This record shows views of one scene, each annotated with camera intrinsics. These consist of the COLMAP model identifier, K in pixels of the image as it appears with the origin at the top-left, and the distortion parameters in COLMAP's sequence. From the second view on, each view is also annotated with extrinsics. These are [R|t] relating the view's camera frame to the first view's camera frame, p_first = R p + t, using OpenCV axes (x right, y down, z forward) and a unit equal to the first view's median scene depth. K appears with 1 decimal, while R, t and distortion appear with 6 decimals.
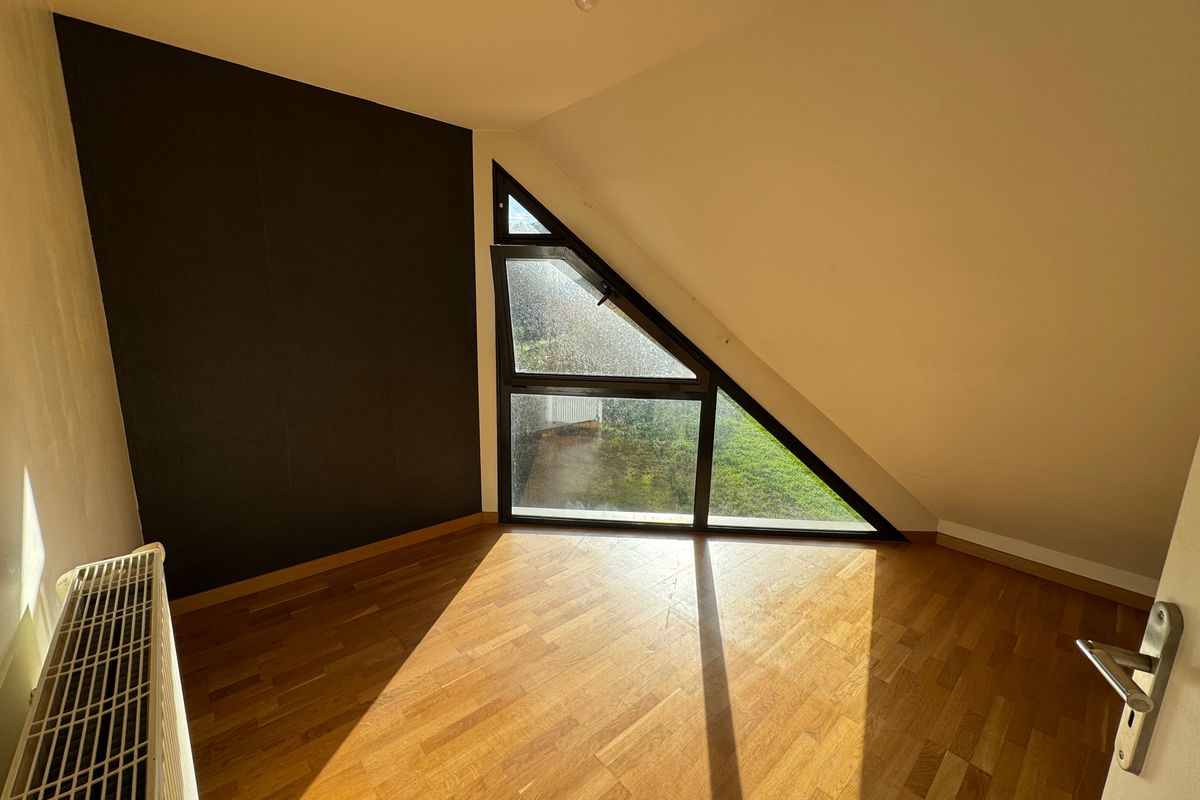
lens RADIAL K [[481.4, 0, 595.5], [0, 481.4, 397.3], [0, 0, 1]] dist [-0.003115, 0.000334]
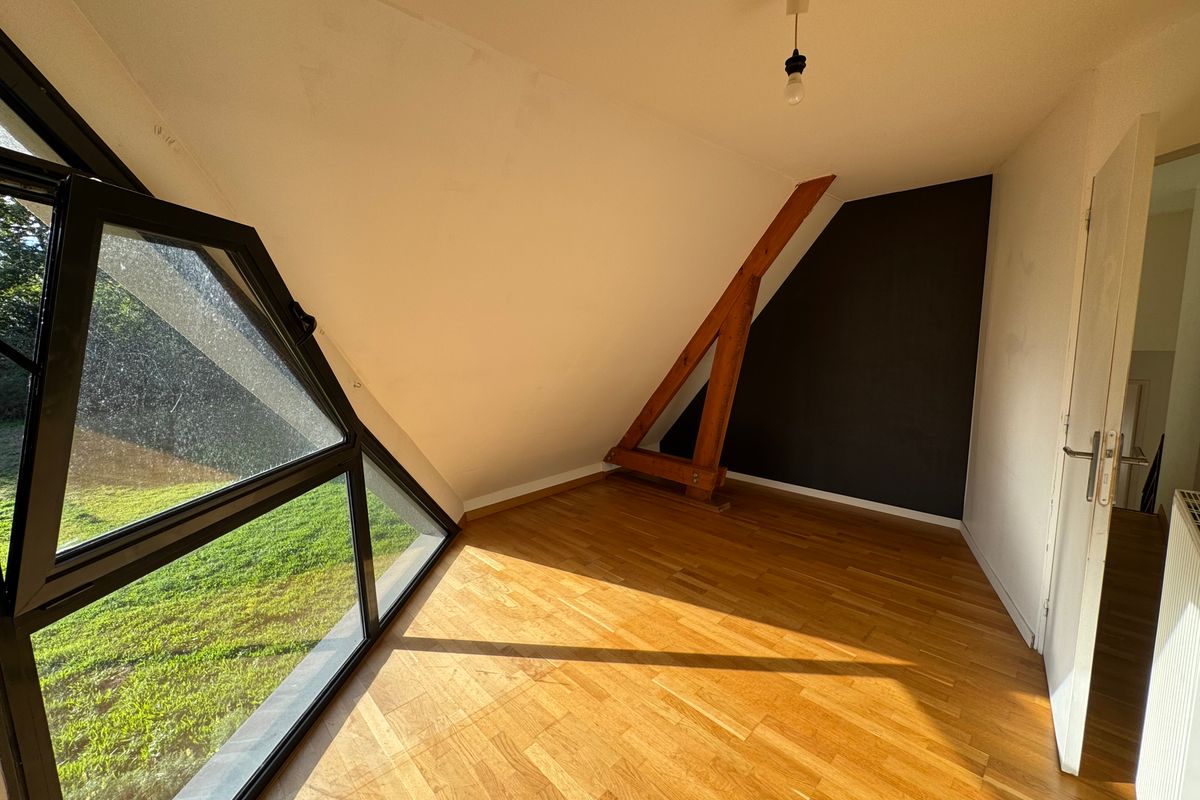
lens RADIAL K [[481.4, 0, 596.0], [0, 481.4, 399.5], [0, 0, 1]] dist [-0.003115, 0.000334]
pose [[-0.042747, -0.155549, 0.986903, -0.759050], [0.207317, 0.964924, 0.161064, -0.204846], [-0.977340, 0.211486, -0.008999, 0.941734]]
